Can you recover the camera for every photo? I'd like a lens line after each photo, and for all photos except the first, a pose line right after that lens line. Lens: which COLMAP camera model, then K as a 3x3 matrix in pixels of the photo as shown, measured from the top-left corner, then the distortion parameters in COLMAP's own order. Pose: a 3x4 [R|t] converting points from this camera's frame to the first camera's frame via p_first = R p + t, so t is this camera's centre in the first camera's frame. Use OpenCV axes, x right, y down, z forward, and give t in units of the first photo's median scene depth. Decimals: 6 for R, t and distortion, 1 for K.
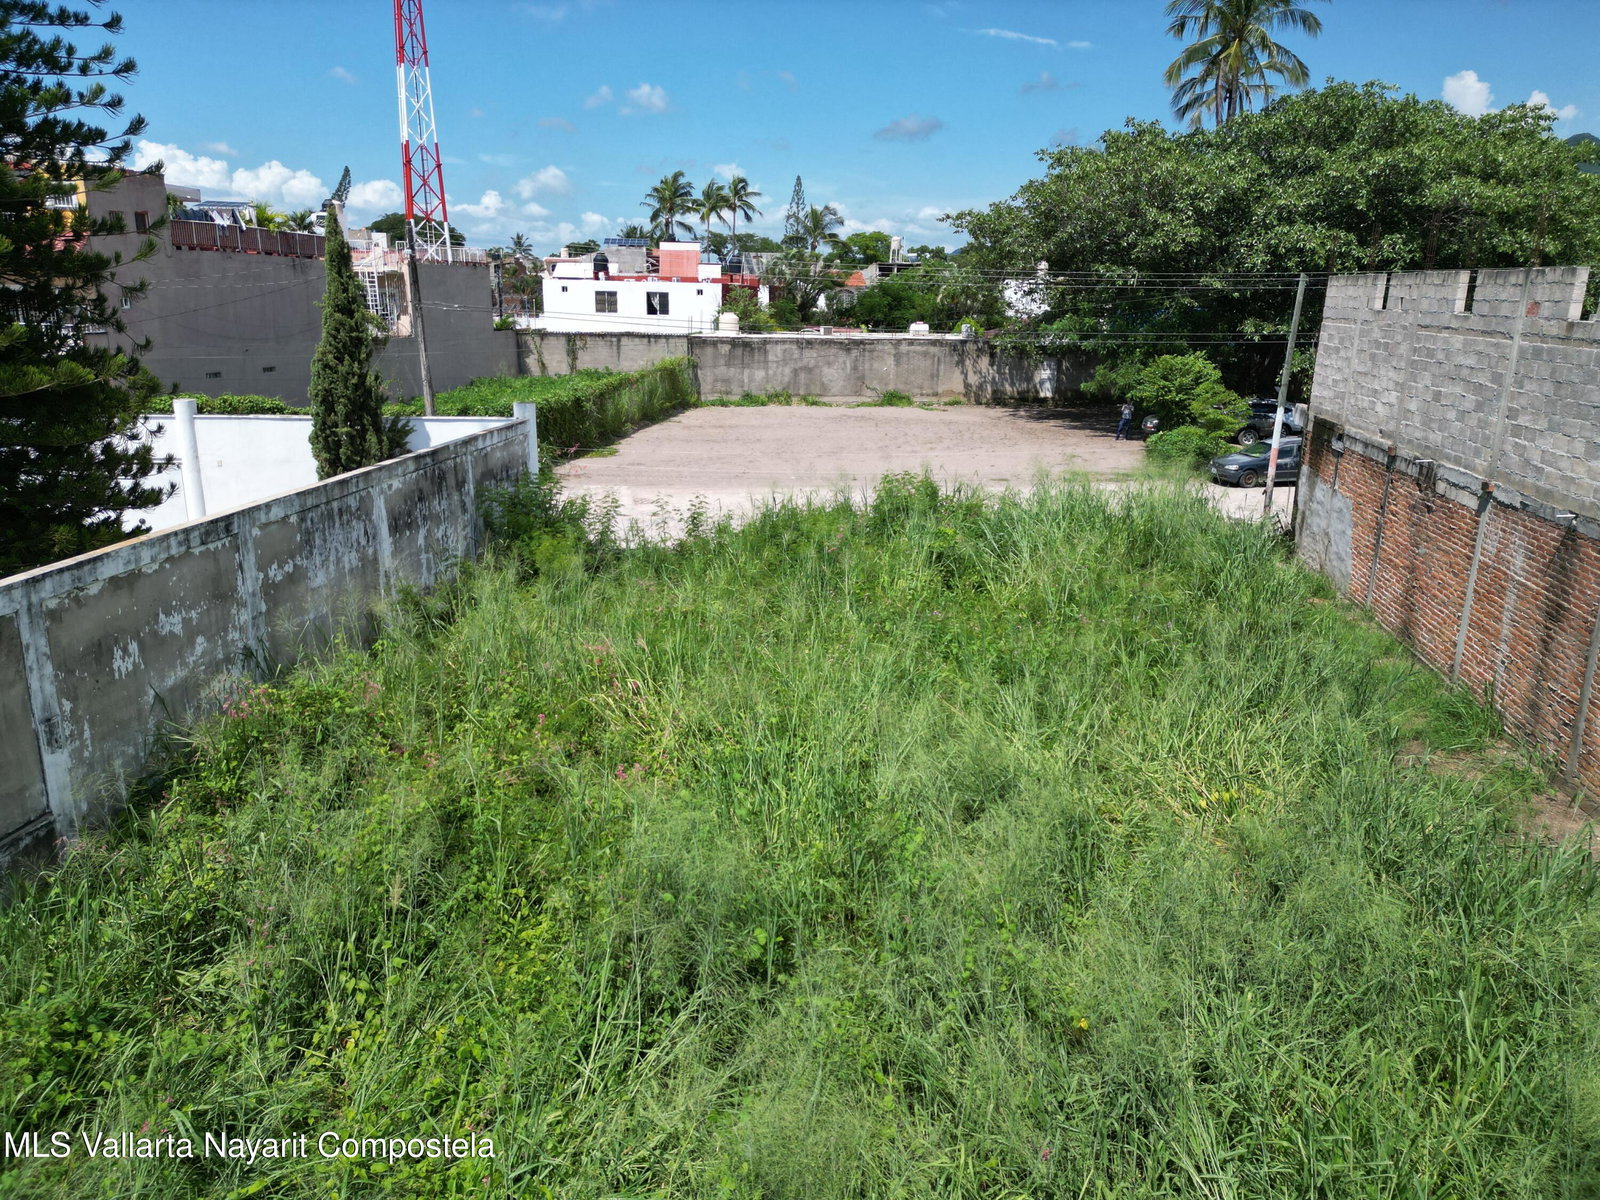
lens RADIAL K [[1115.8, 0, 800.0], [0, 1115.8, 600.0], [0, 0, 1]] dist [0.080785, -0.082536]
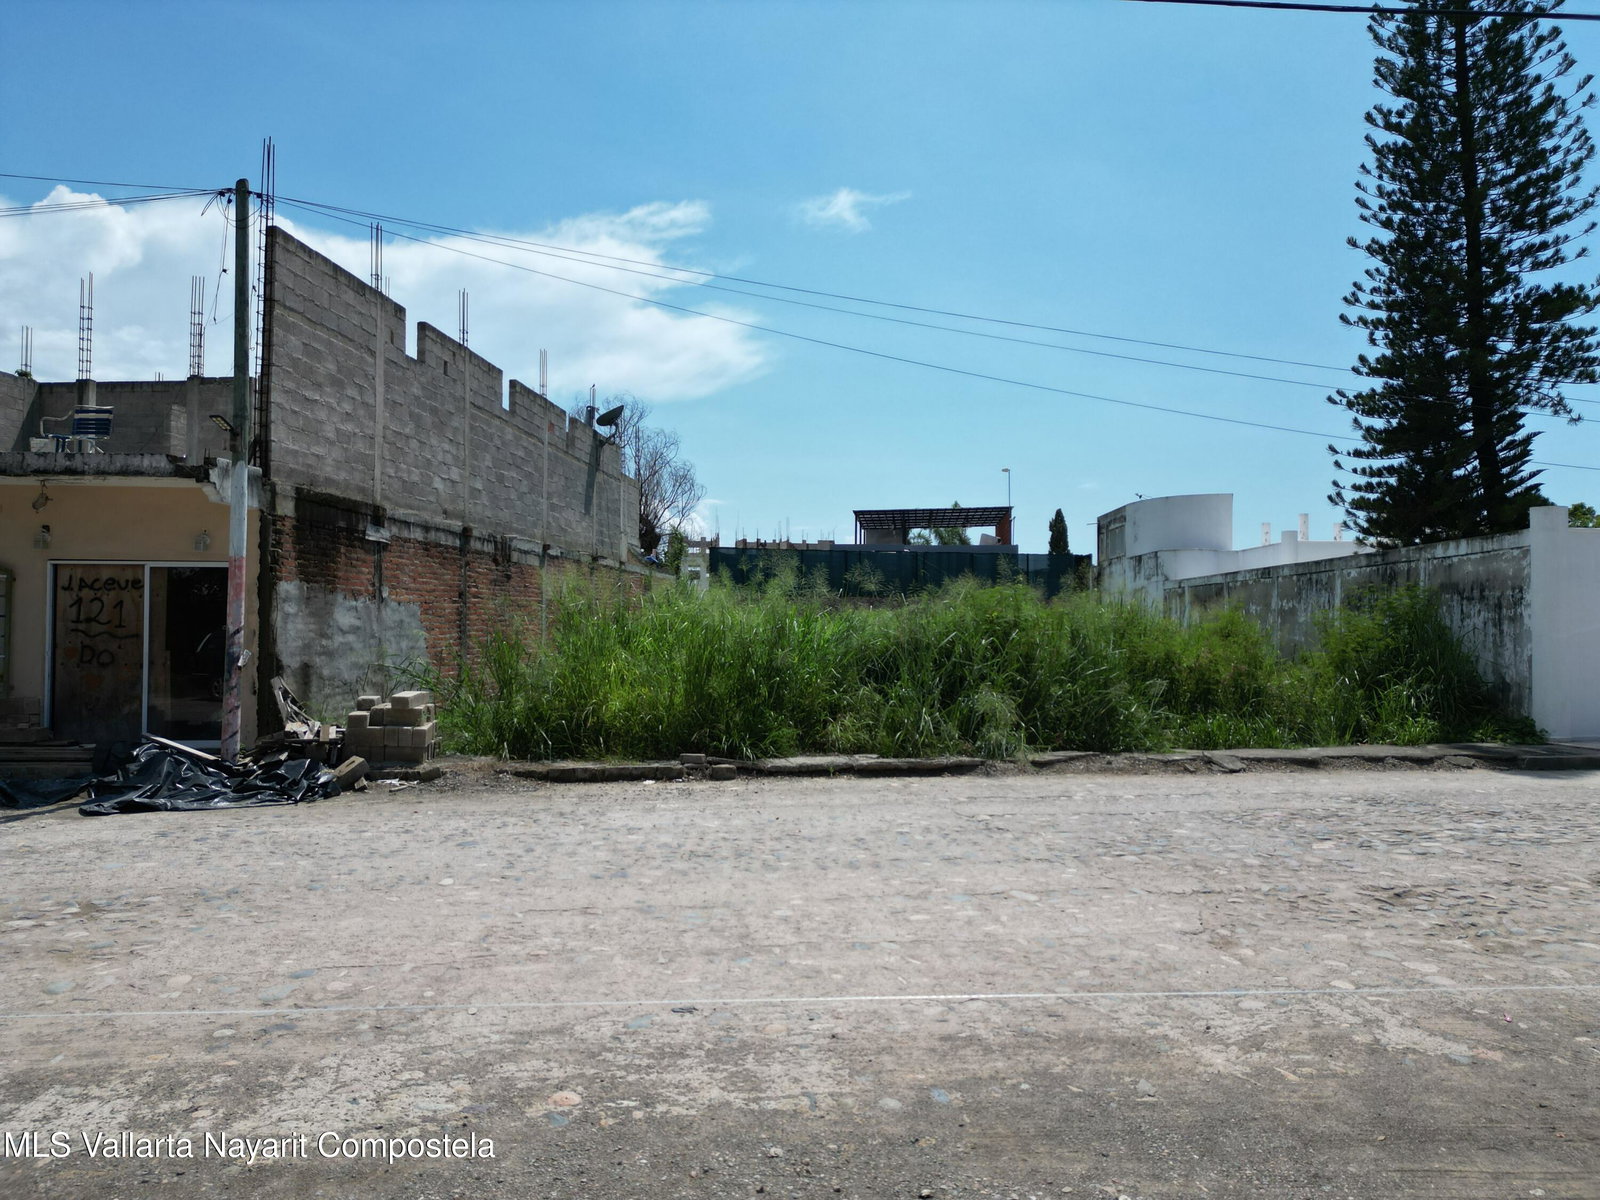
lens RADIAL K [[1115.8, 0, 800.0], [0, 1115.8, 600.0], [0, 0, 1]] dist [0.080785, -0.082536]
pose [[-0.997413, -0.025917, -0.067054, 0.147687], [-0.041550, 0.969009, 0.243507, -0.148723], [0.058665, 0.245663, -0.967578, 0.913265]]
